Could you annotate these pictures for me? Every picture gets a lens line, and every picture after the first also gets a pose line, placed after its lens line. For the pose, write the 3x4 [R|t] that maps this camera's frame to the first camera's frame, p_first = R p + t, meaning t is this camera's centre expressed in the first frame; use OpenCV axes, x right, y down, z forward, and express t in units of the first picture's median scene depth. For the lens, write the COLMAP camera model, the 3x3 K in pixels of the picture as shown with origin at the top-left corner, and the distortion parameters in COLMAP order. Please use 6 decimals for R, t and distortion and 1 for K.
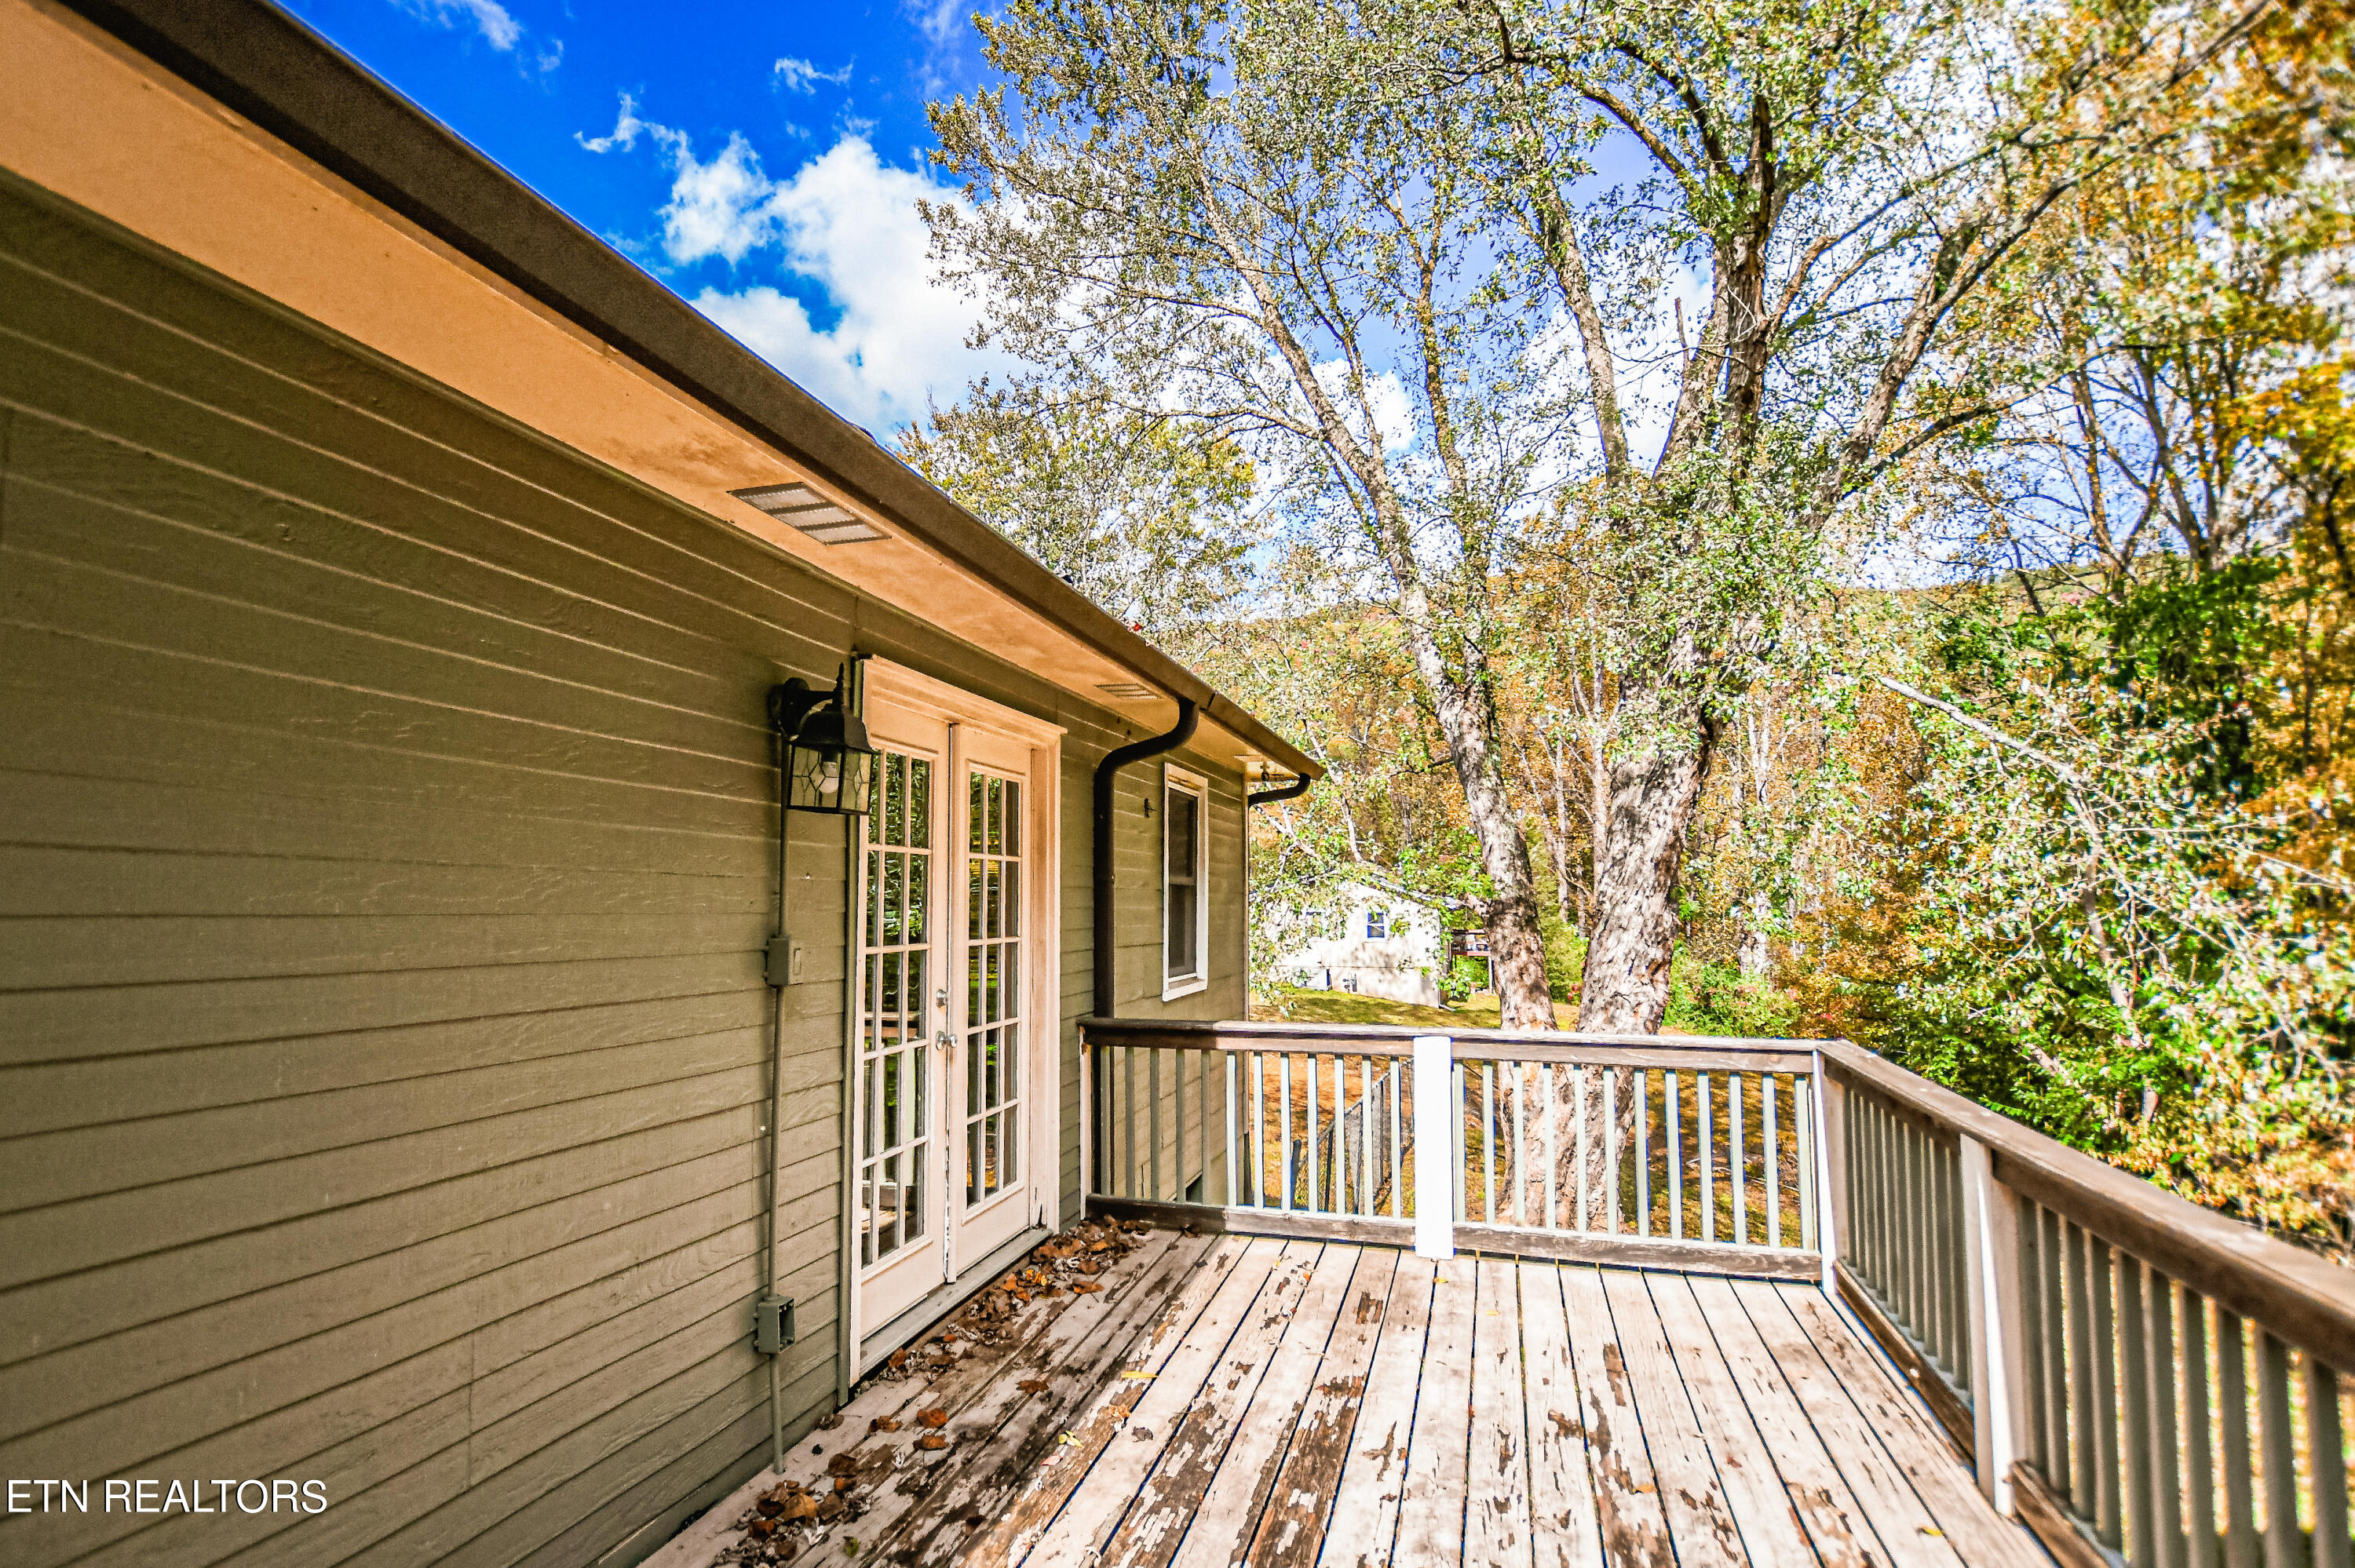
lens RADIAL K [[1127.6, 0, 1177.5], [0, 1127.6, 784.0], [0, 0, 1]] dist [-0.024394, -0.000119]
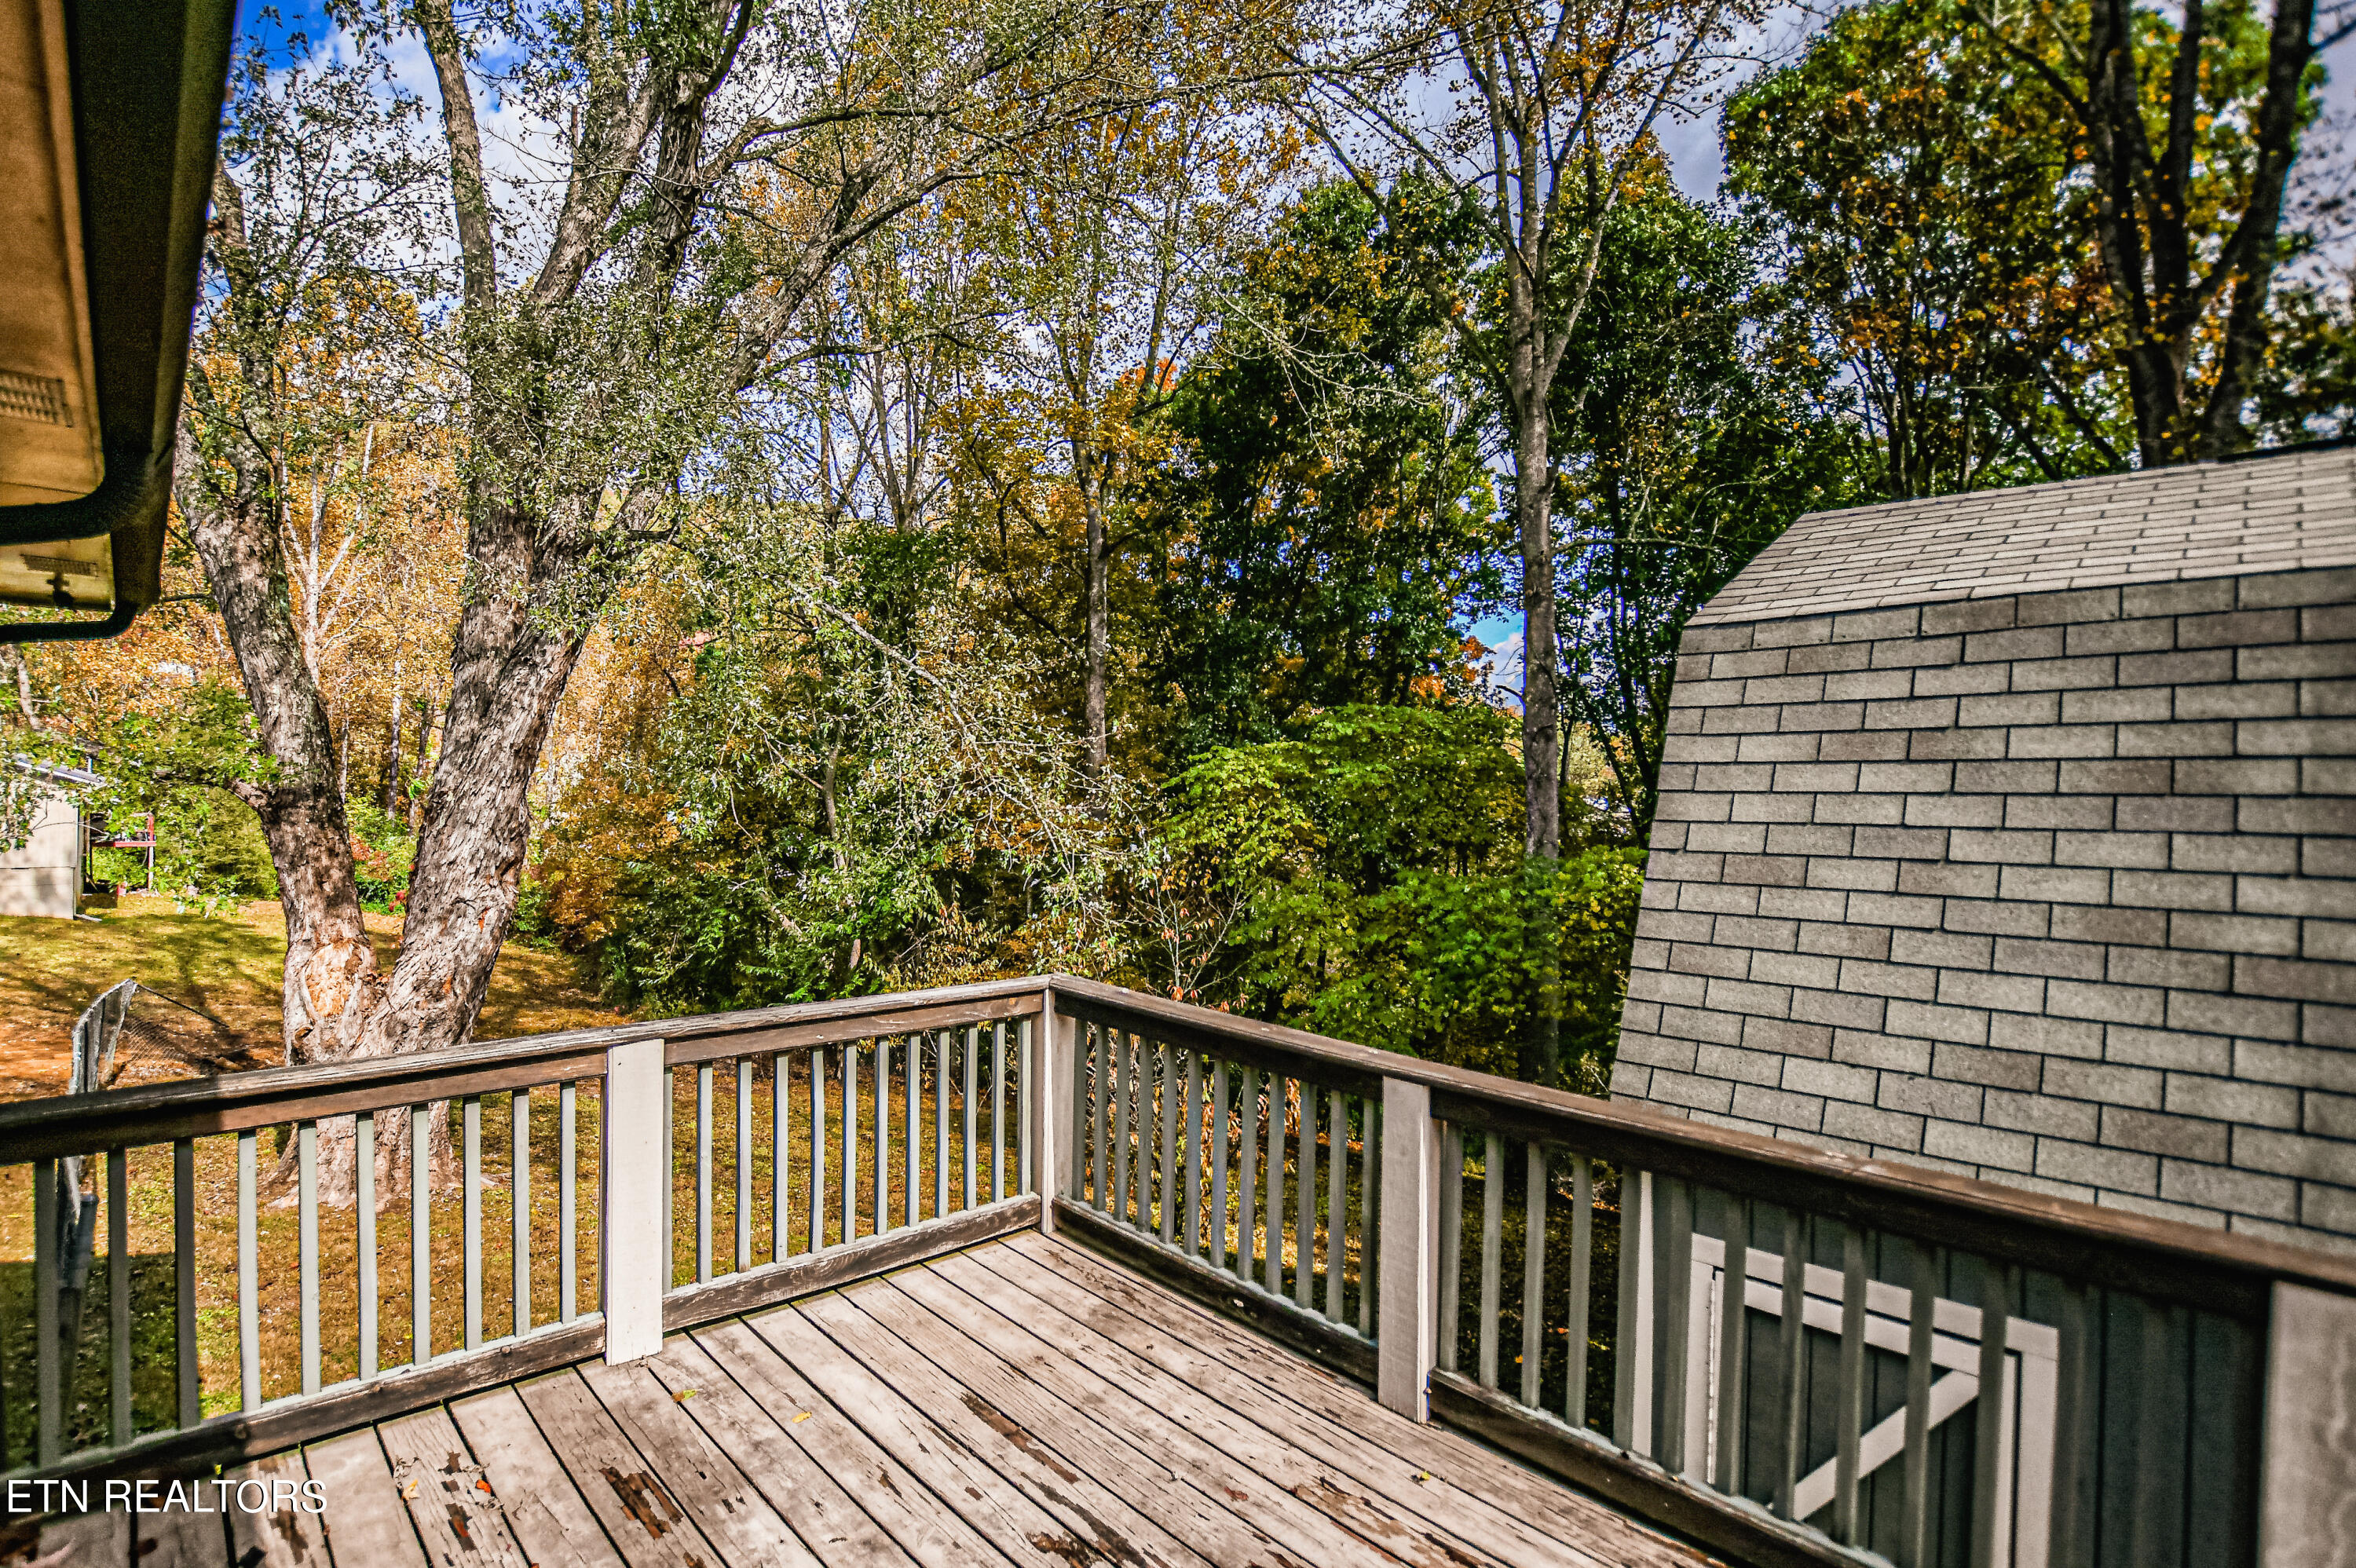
lens RADIAL K [[1128.1, 0, 1178.0], [0, 1128.1, 784.0], [0, 0, 1]] dist [-0.024394, -0.000119]
pose [[0.529140, 0.007293, 0.848503, -0.170107], [-0.096831, 0.993950, 0.051842, 0.005436], [-0.842991, -0.109594, 0.526645, 0.384497]]
